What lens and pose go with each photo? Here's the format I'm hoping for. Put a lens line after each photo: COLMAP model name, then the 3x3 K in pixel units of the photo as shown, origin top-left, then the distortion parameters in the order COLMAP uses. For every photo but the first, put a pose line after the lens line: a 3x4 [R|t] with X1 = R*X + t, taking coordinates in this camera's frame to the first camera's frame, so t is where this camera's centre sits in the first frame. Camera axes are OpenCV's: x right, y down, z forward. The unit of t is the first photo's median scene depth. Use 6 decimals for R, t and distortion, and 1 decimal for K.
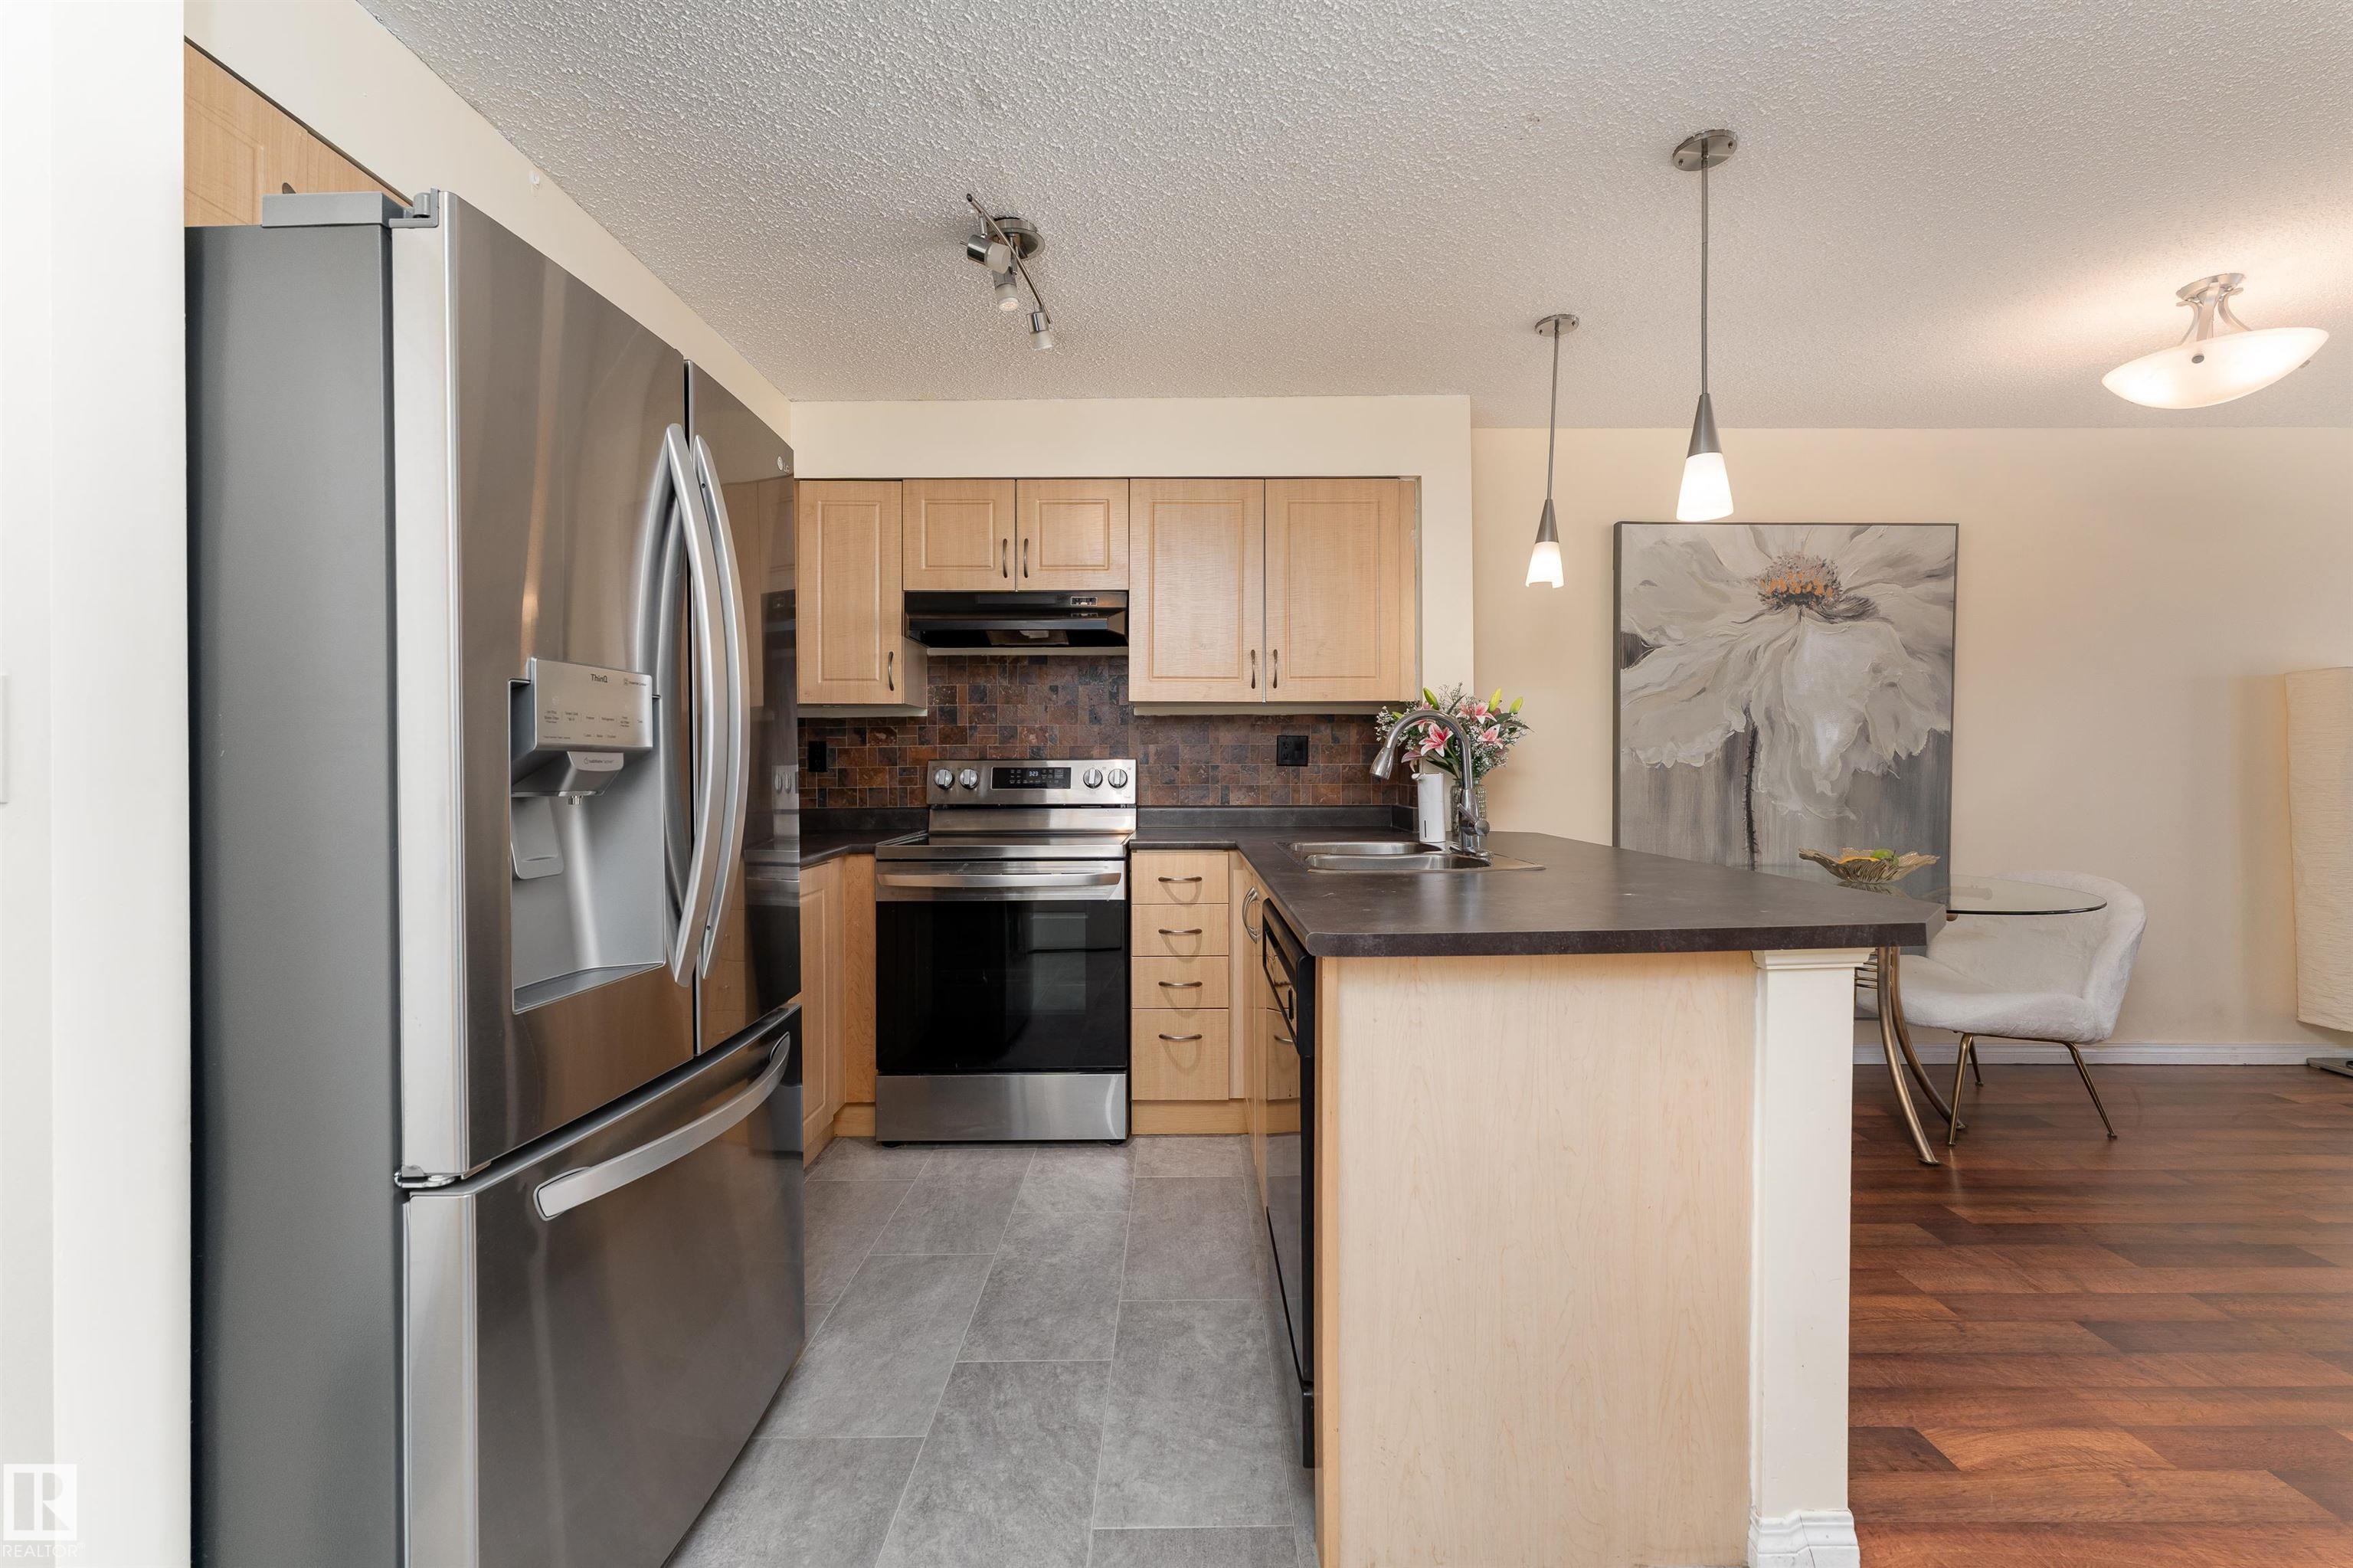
lens RADIAL K [[947.8, 0, 1163.9], [0, 947.8, 766.2], [0, 0, 1]] dist [-0.000521, -0.000292]
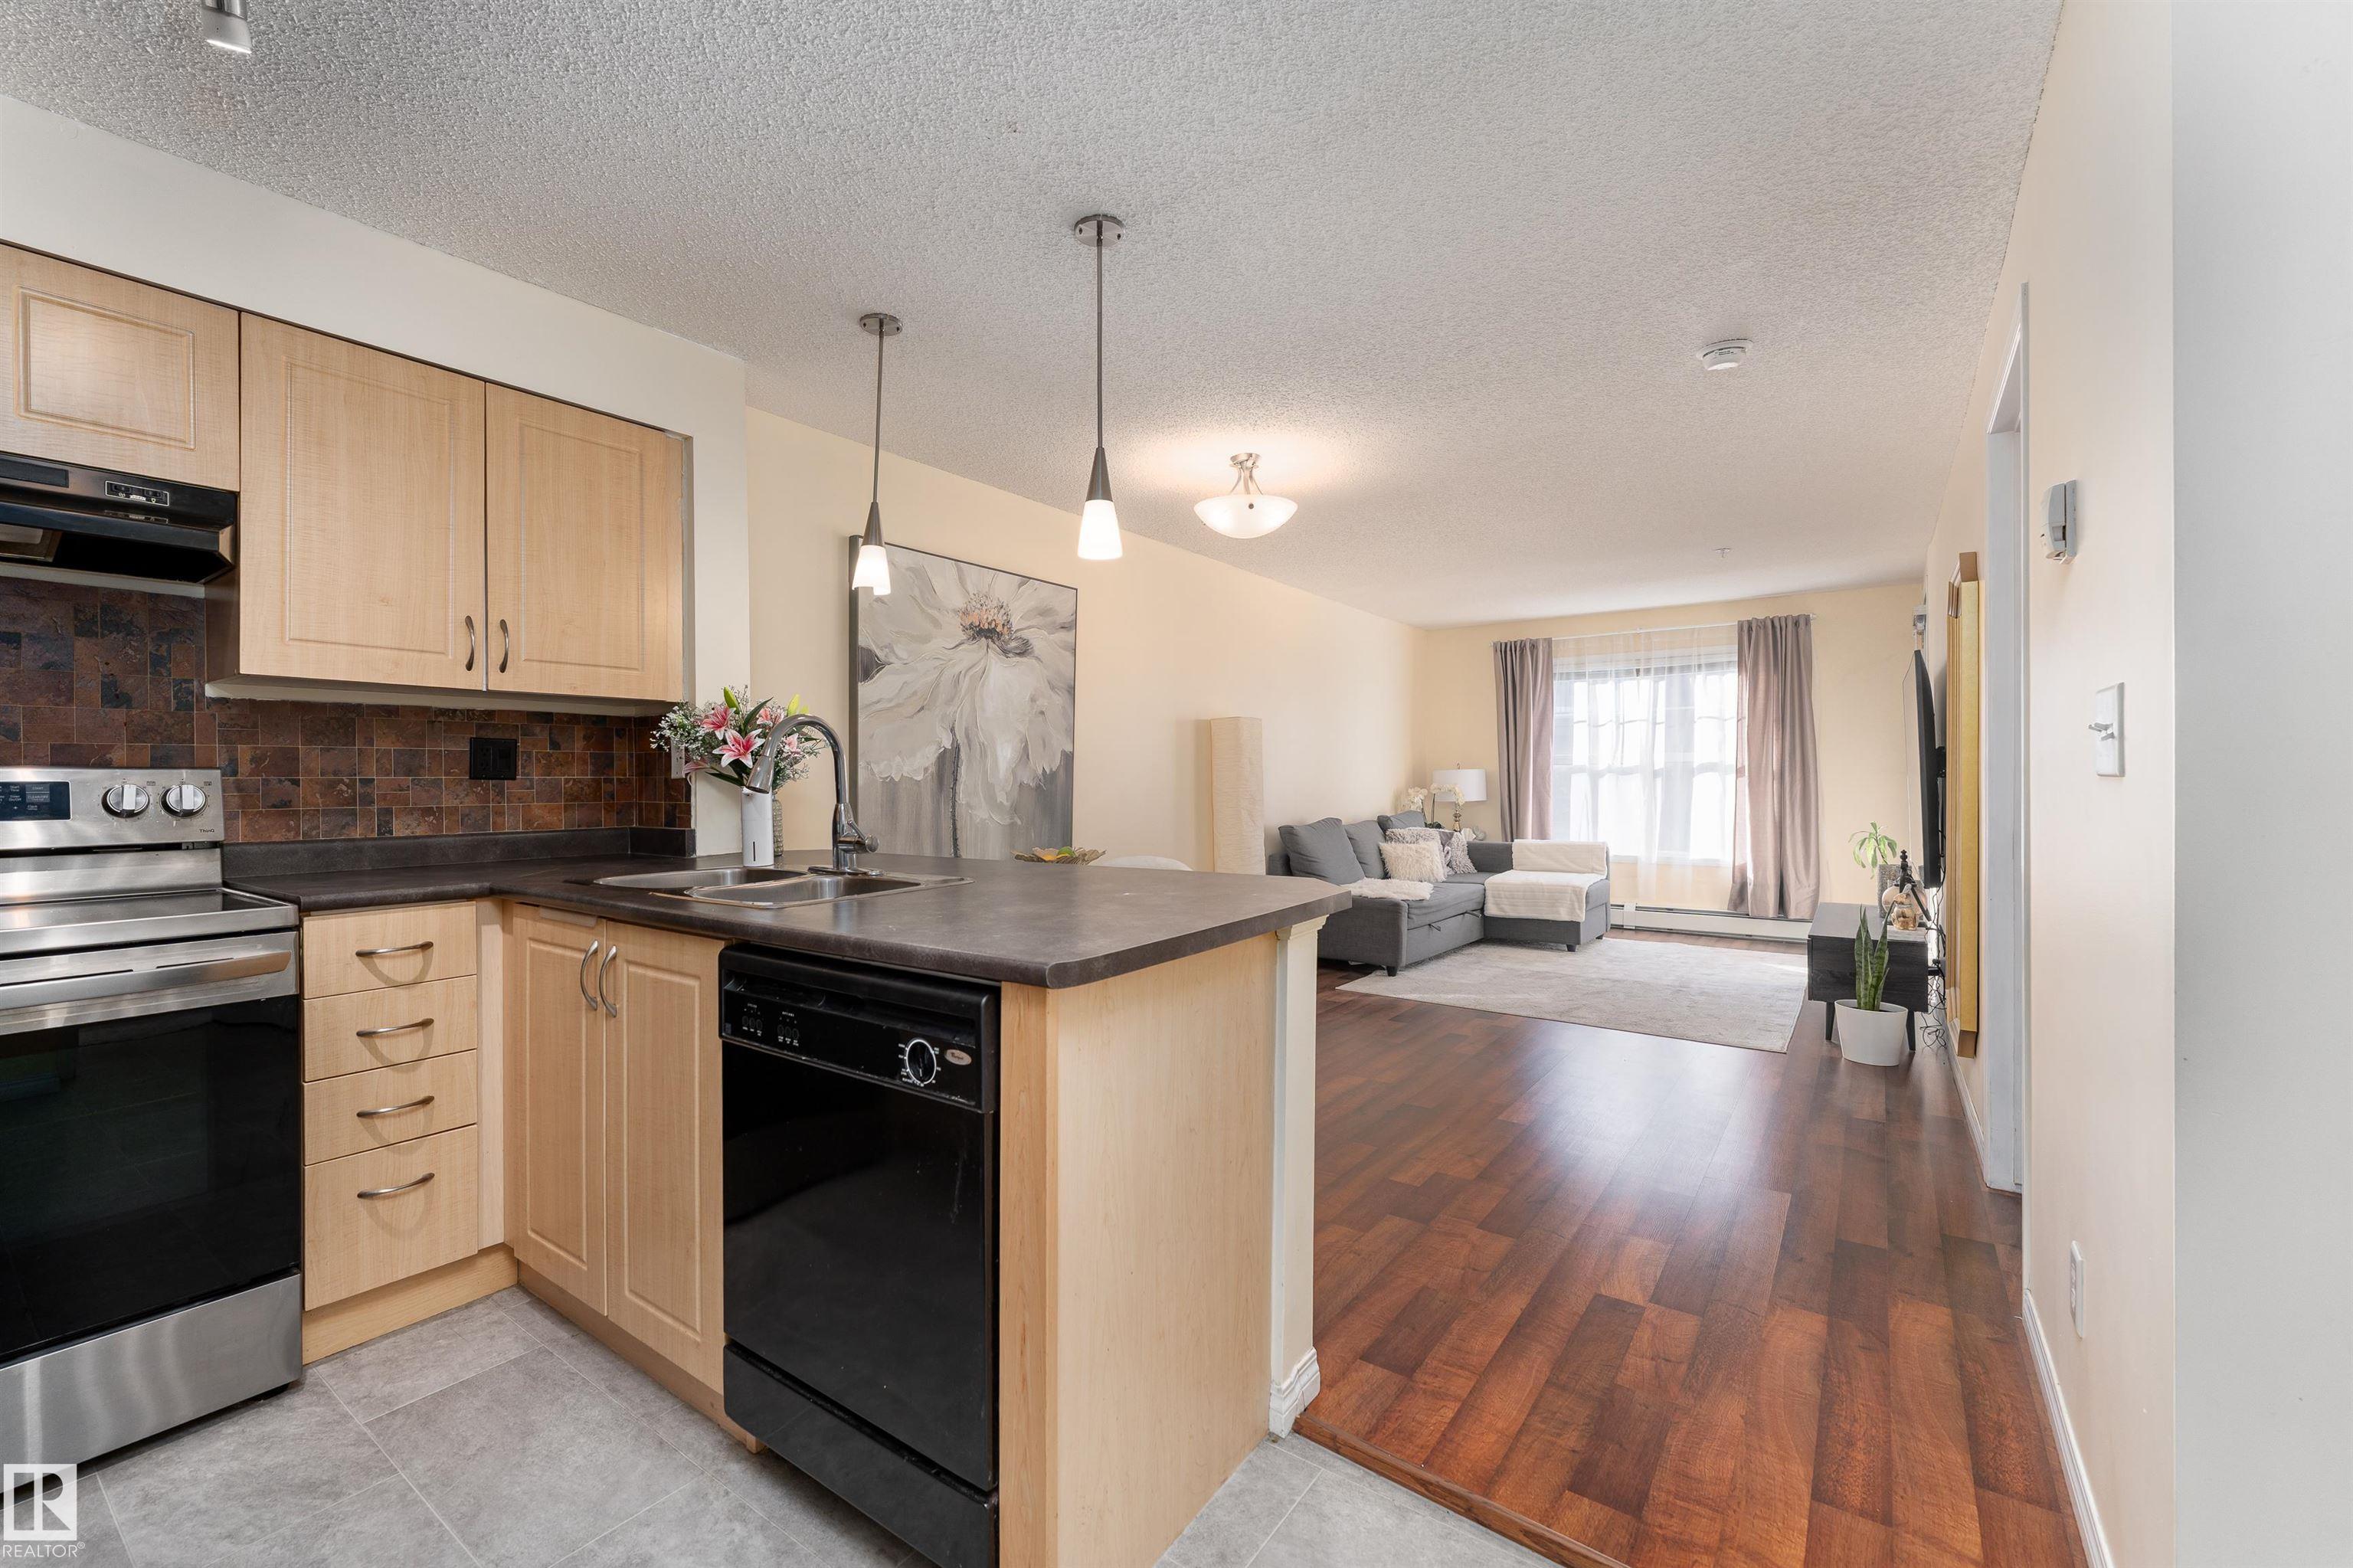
lens RADIAL K [[1005.2, 0, 1116.0], [0, 1005.2, 787.4], [0, 0, 1]] dist [-0.001185, -0.000278]
pose [[0.595603, -0.006497, 0.803252, -0.212620], [0.002096, 0.999976, 0.006534, 0.001889], [-0.803276, -0.002208, 0.595603, 0.152006]]
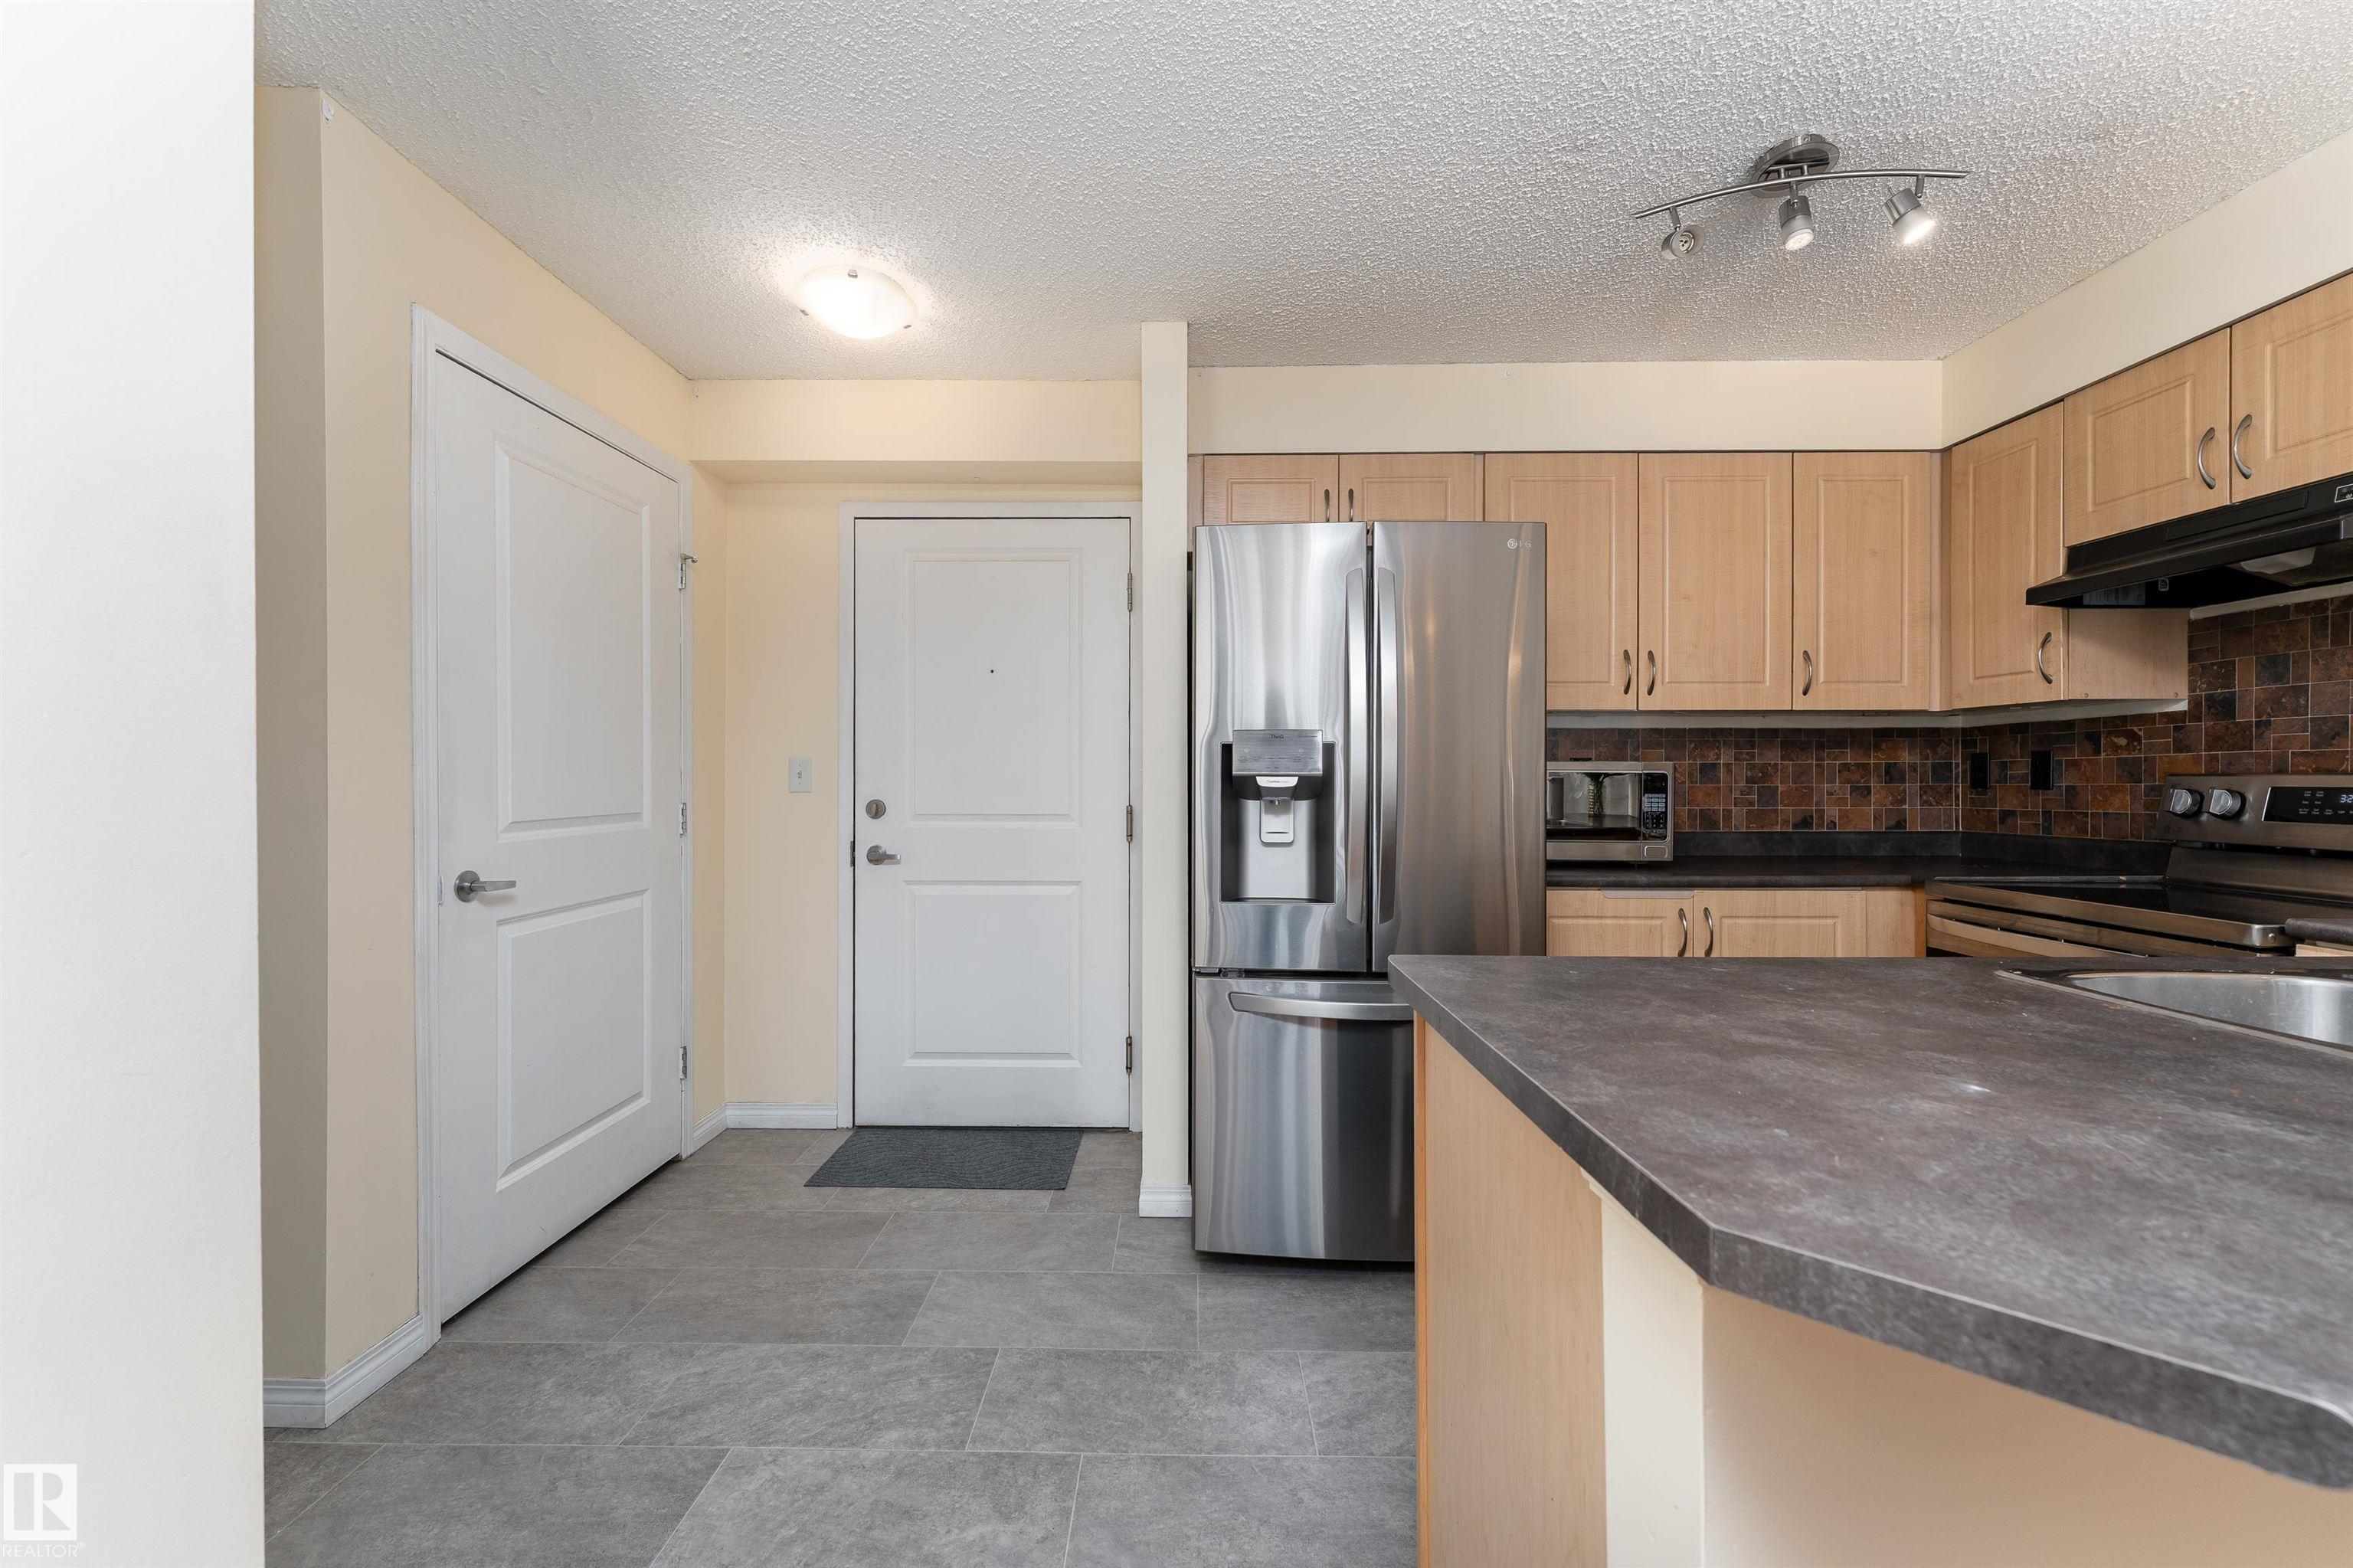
lens RADIAL K [[922.7, 0, 1176.5], [0, 922.7, 784.0], [0, 0, 1]] dist [0.000450, 0.000018]
pose [[-0.002825, 0.009740, -0.999949, 0.439125], [0.001078, 0.999952, 0.009737, -0.007488], [0.999995, -0.001051, -0.002835, 0.297331]]
